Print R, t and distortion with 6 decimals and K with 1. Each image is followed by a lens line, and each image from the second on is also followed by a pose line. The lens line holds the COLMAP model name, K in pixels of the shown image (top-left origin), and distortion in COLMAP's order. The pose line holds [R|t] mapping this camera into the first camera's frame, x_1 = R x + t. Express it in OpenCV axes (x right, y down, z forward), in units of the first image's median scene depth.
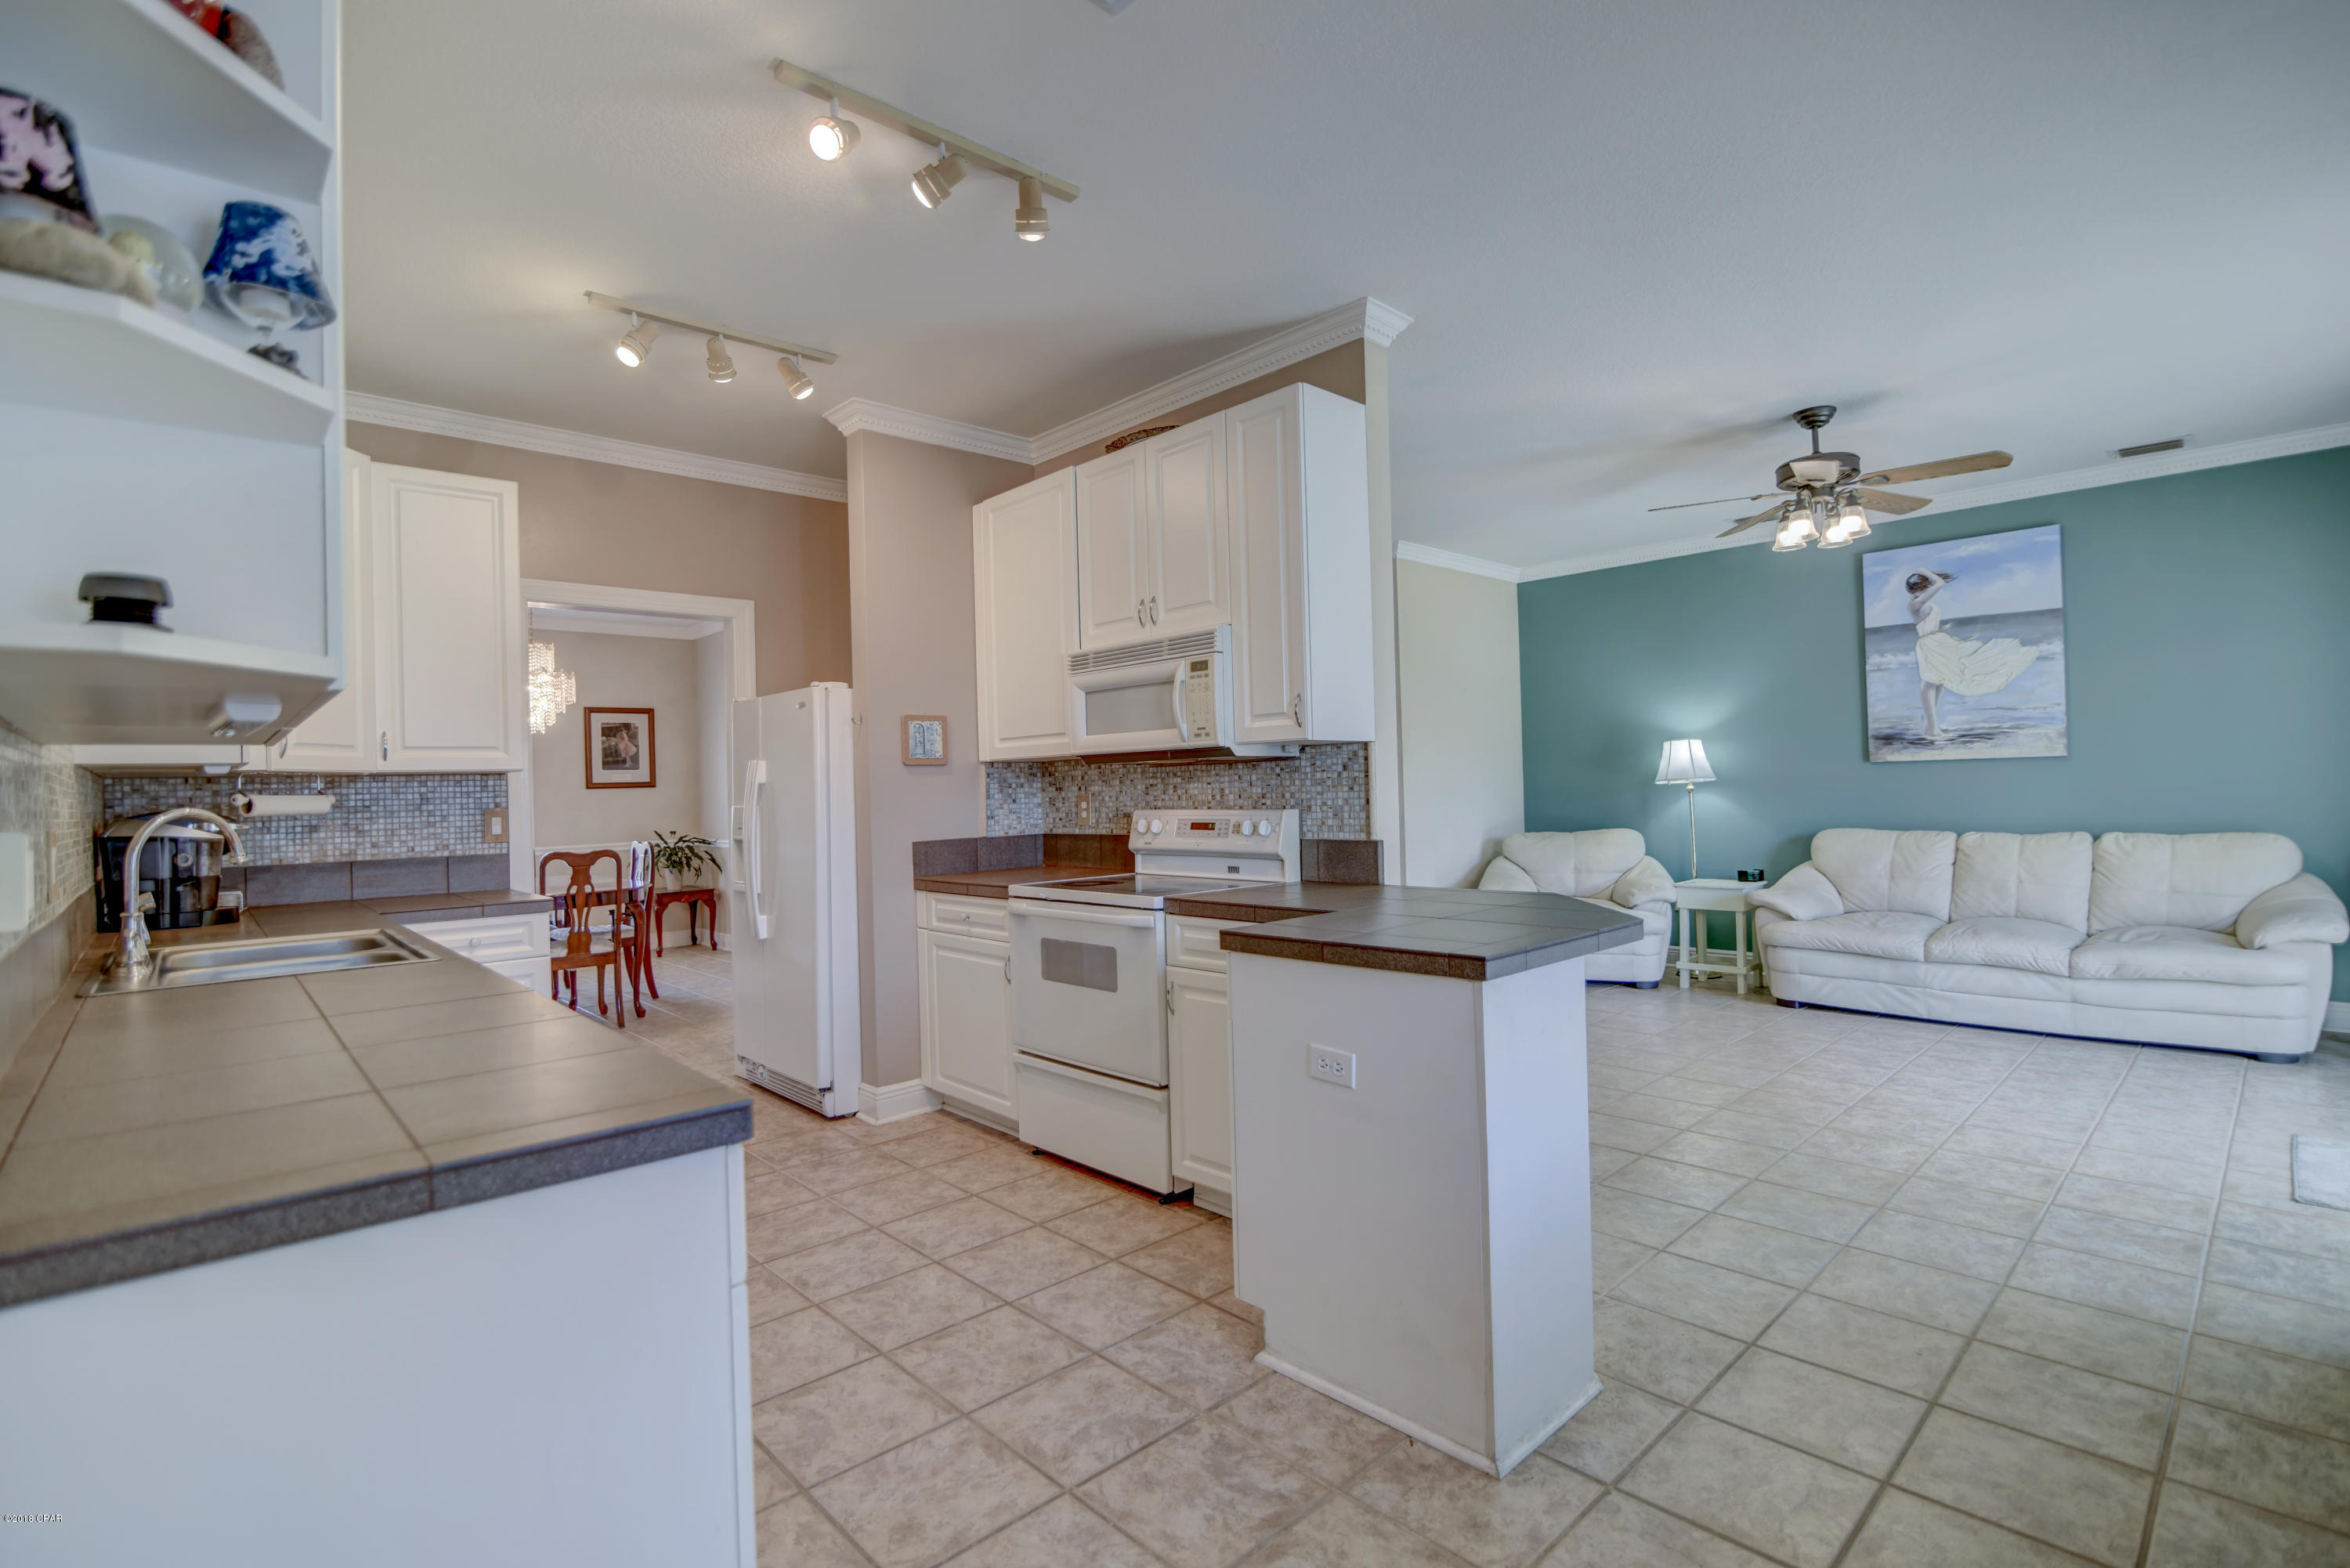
lens RADIAL K [[1084.8, 0, 1180.4], [0, 1084.8, 781.4], [0, 0, 1]] dist [-0.001755, -0.001694]
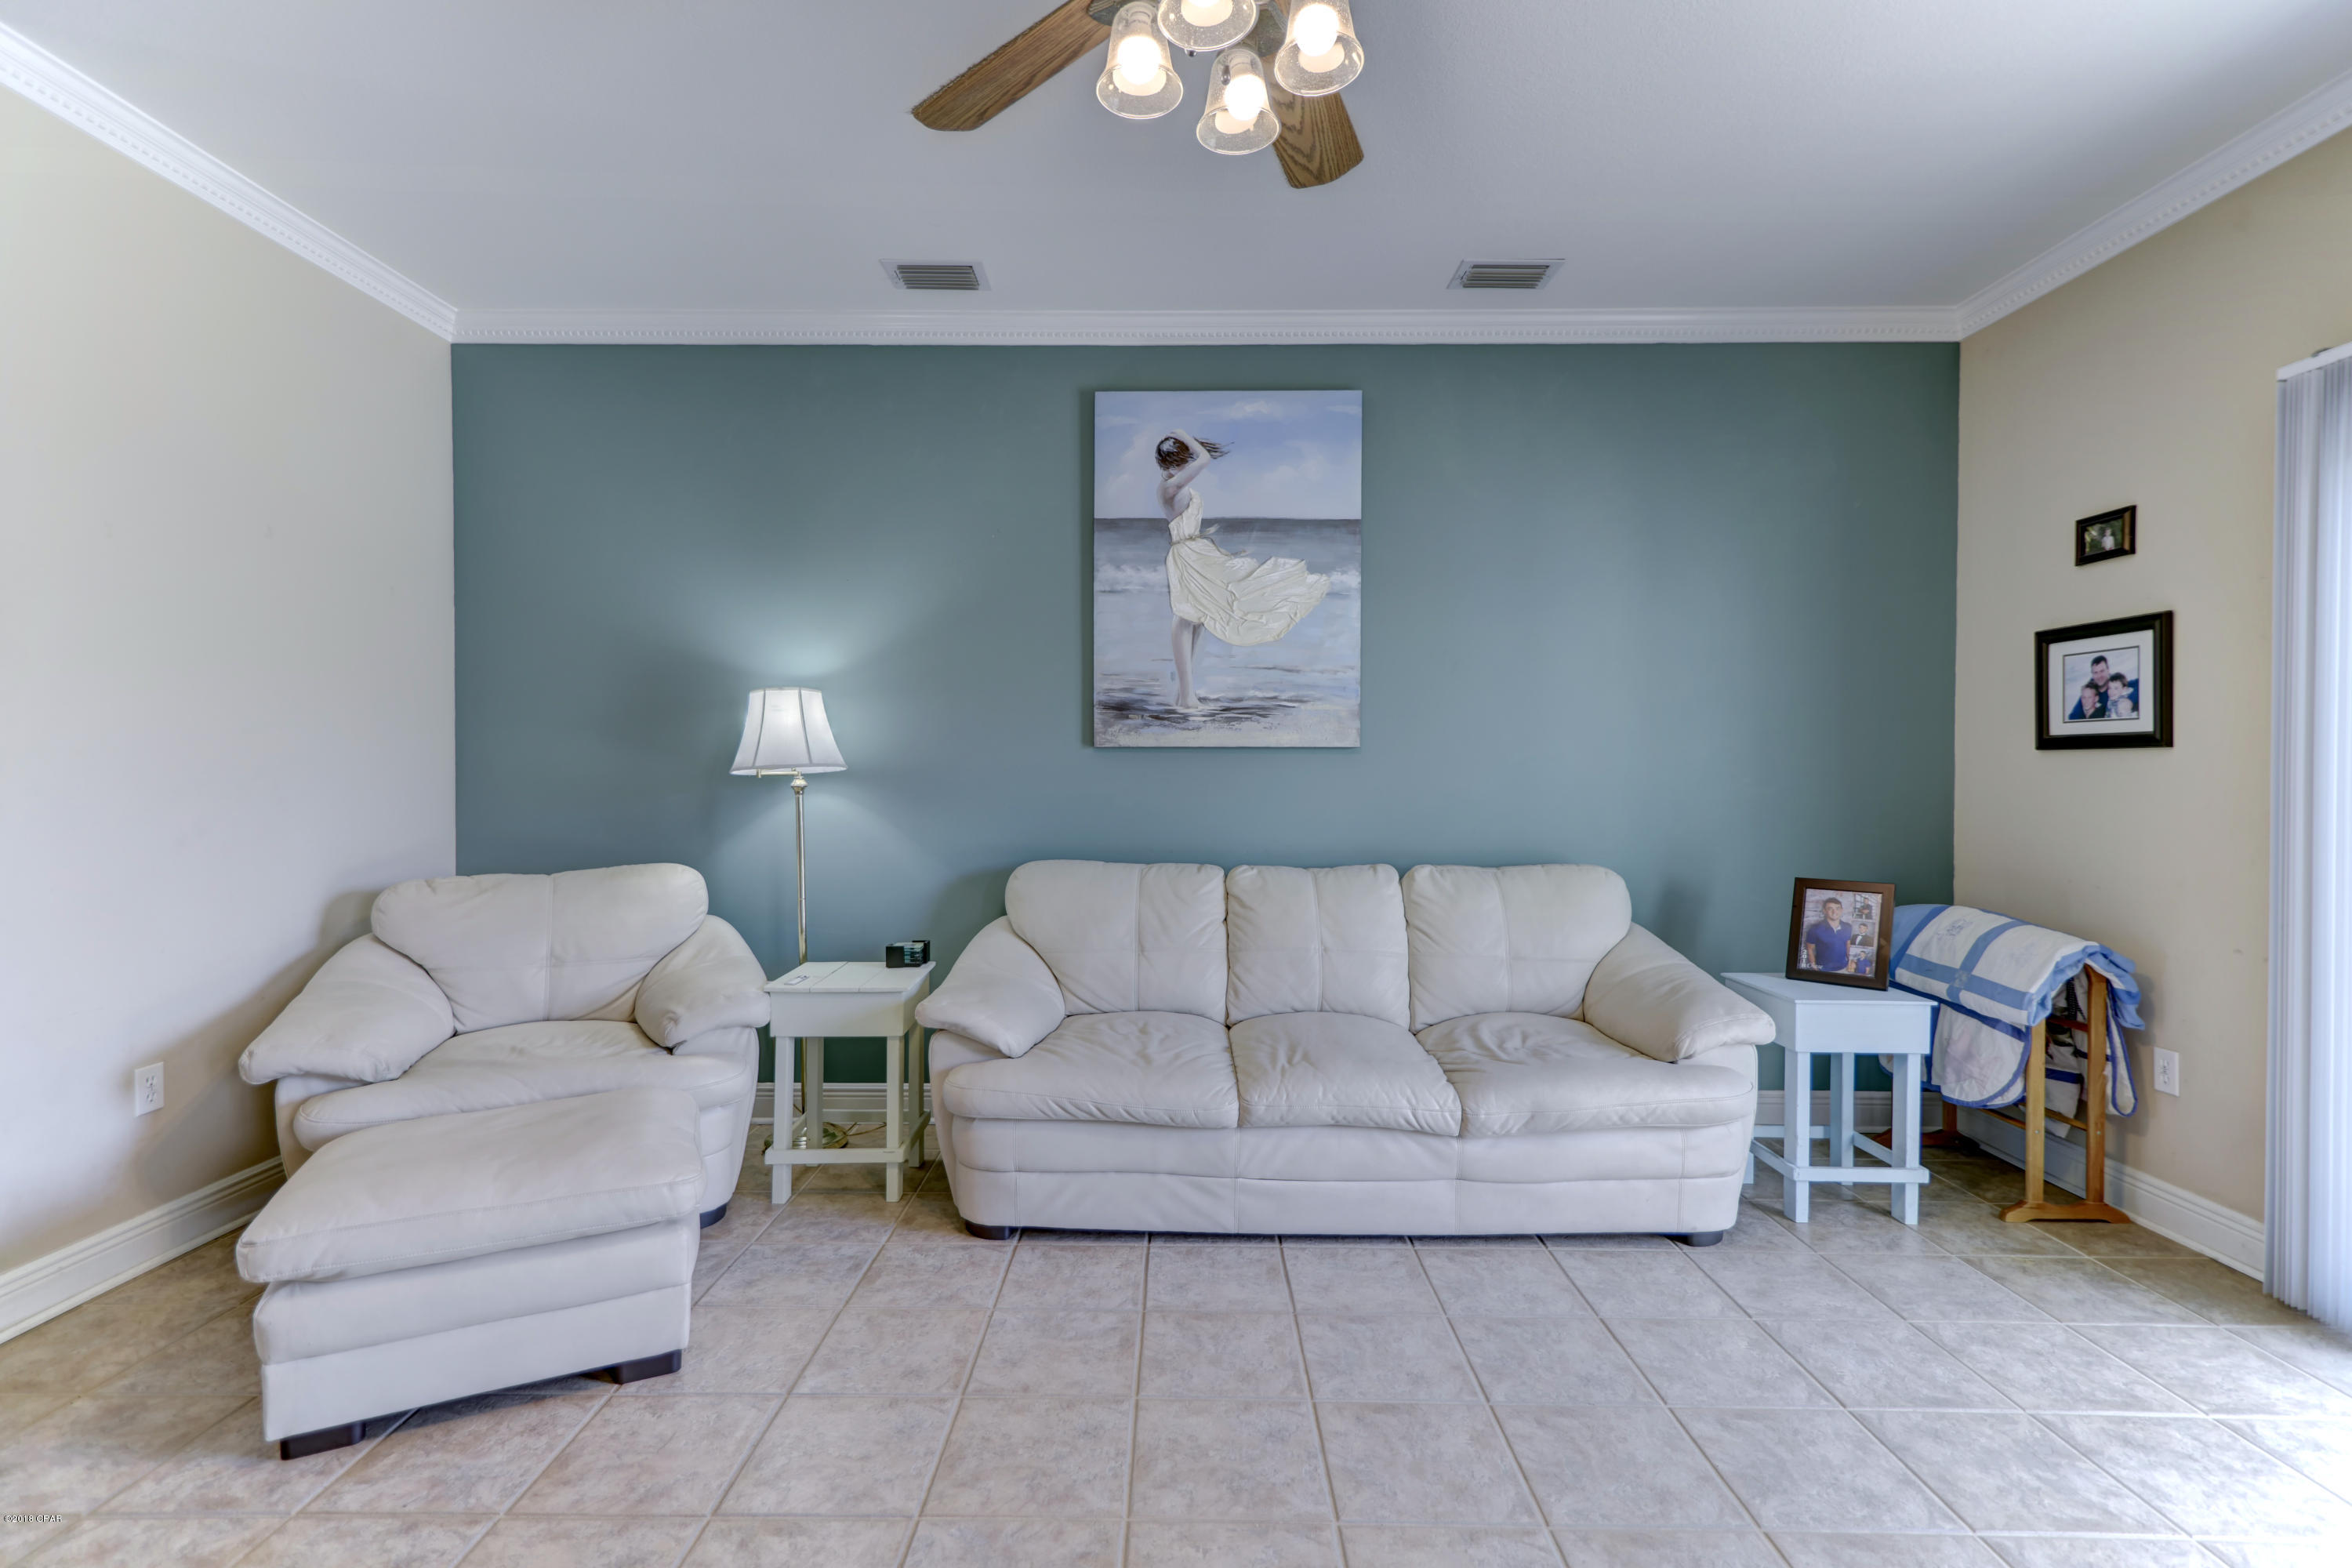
lens RADIAL K [[1085.8, 0, 1174.4], [0, 1085.8, 775.3], [0, 0, 1]] dist [-0.001755, -0.001694]
pose [[0.693323, 0.028087, 0.720080, 0.286587], [-0.026463, 0.999559, -0.013509, 0.005493], [-0.720141, -0.009689, 0.693760, 0.662352]]
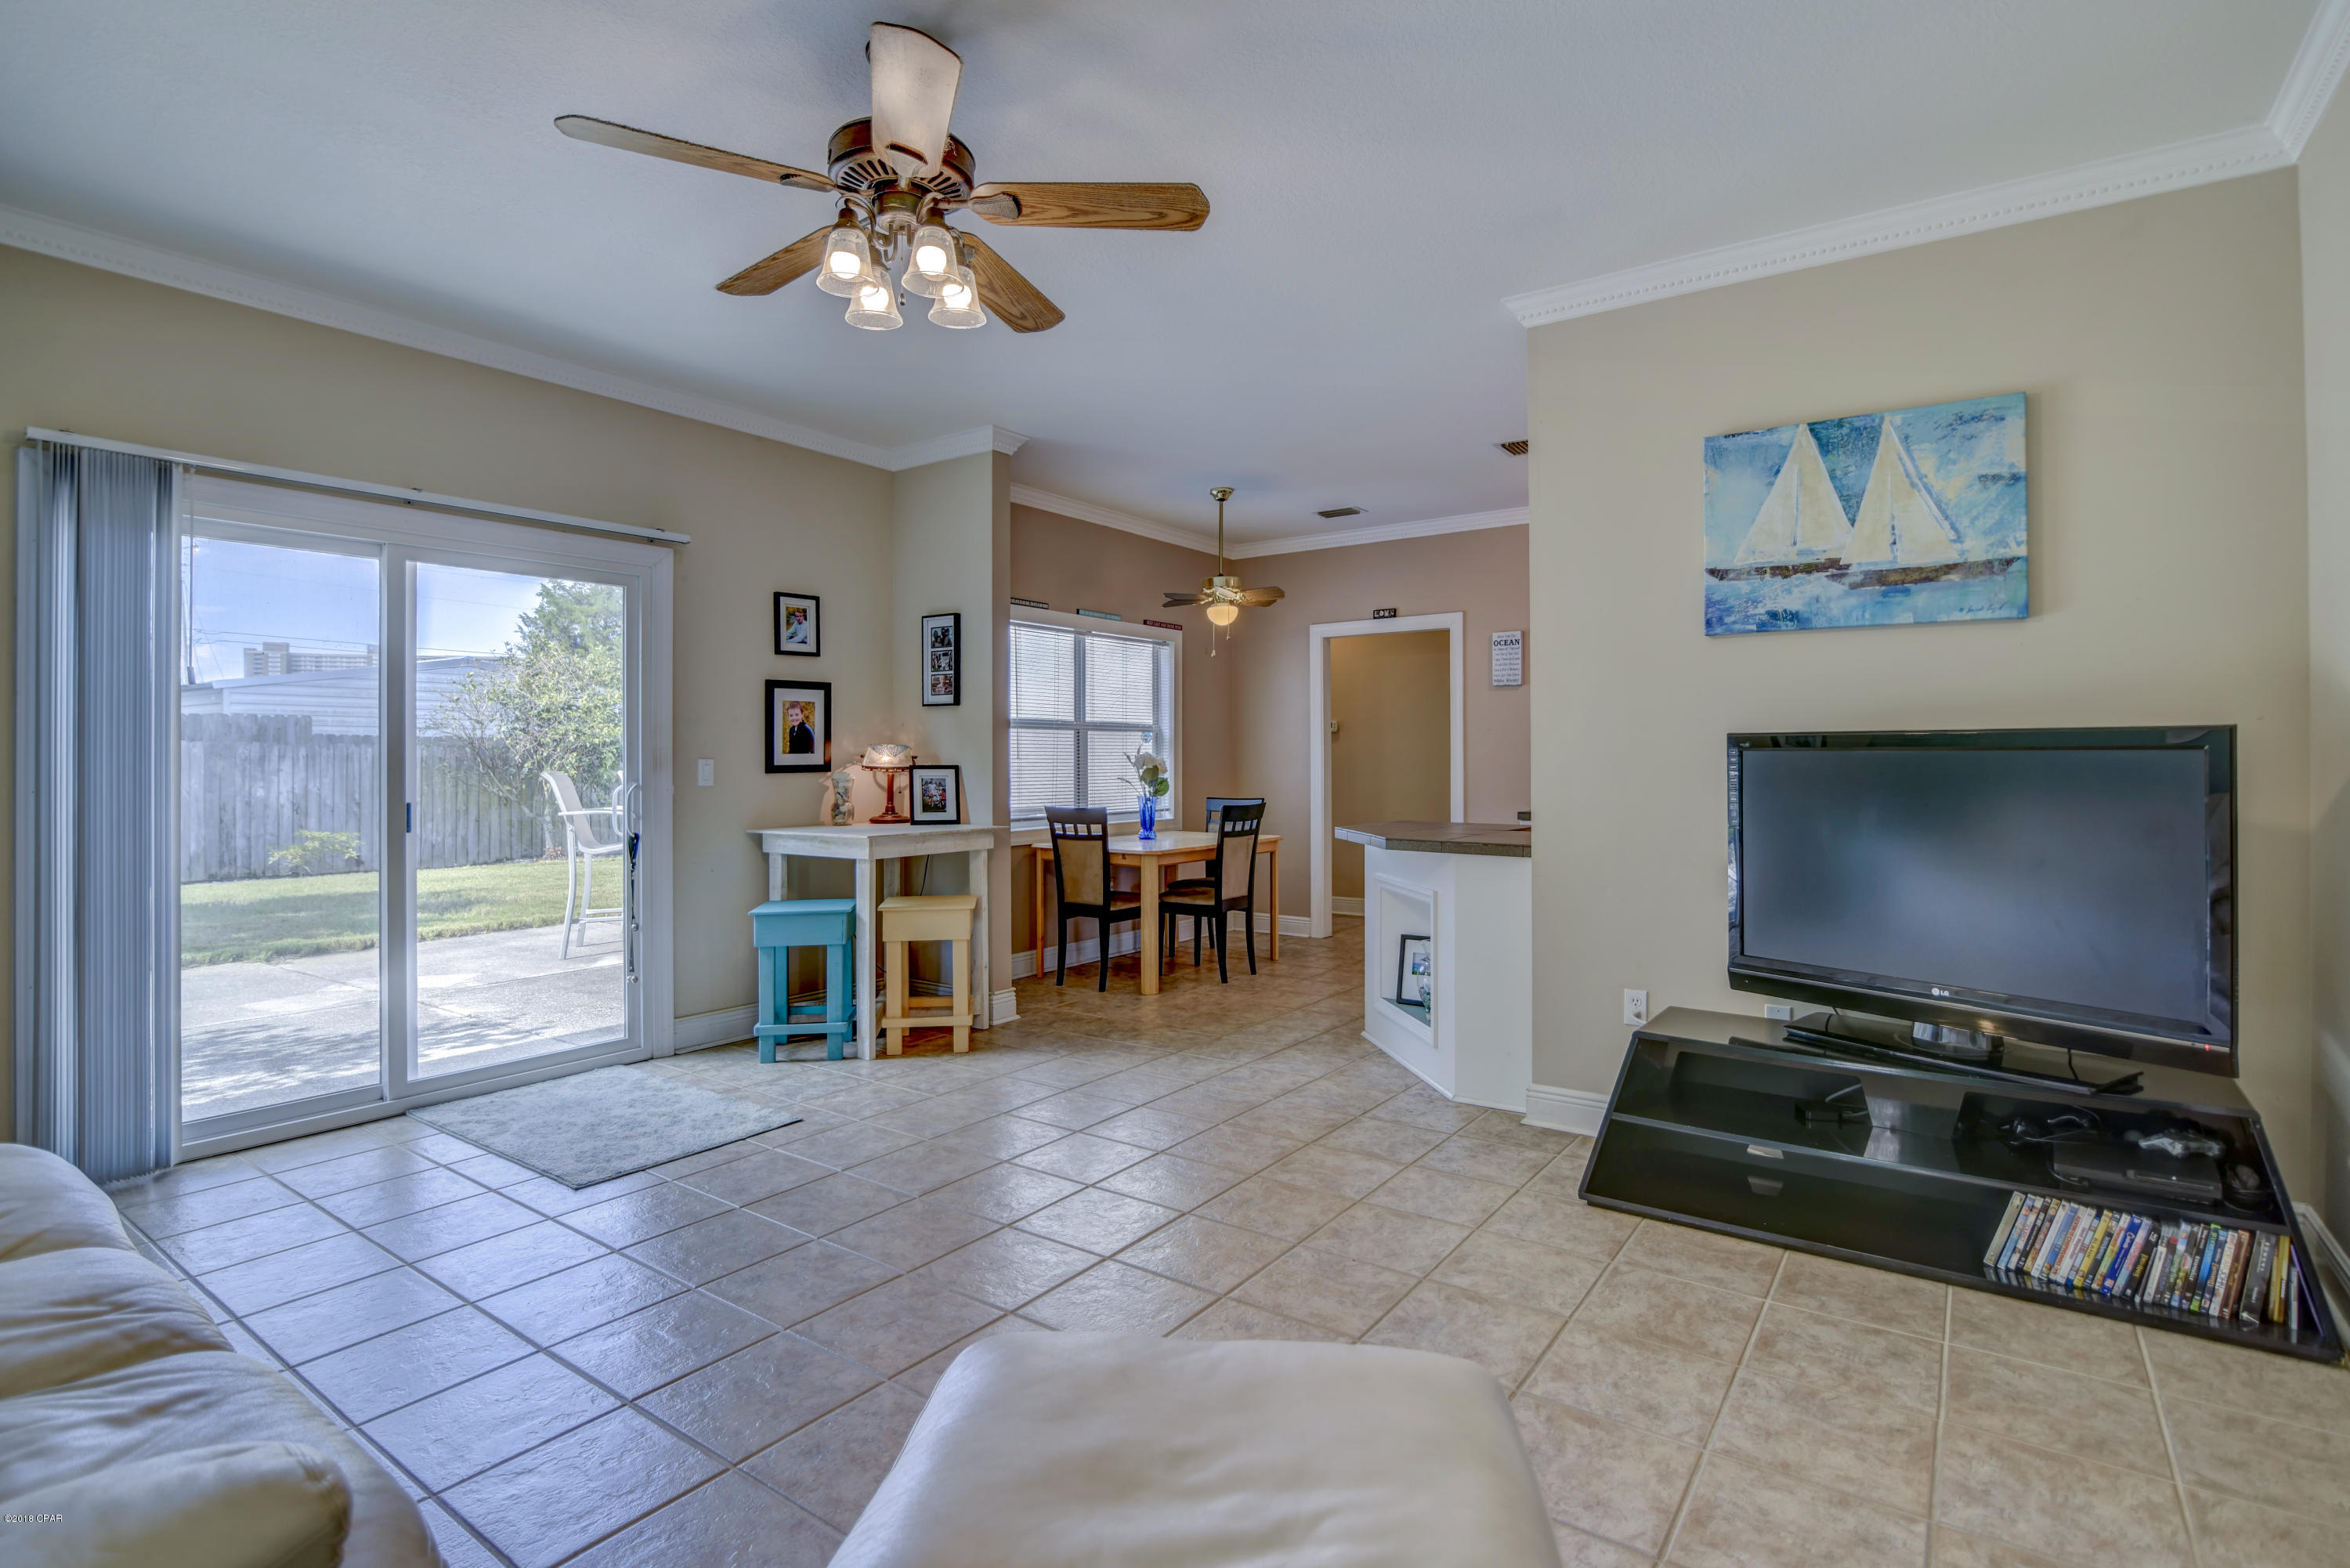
lens RADIAL K [[1139.3, 0, 1174.0], [0, 1139.3, 757.8], [0, 0, 1]] dist [-0.016181, 0.000509]
pose [[-0.981178, 0.028486, -0.190993, 0.493991], [0.029511, 0.999561, -0.002527, 0.000371], [0.190838, -0.008116, -0.981588, 1.332120]]
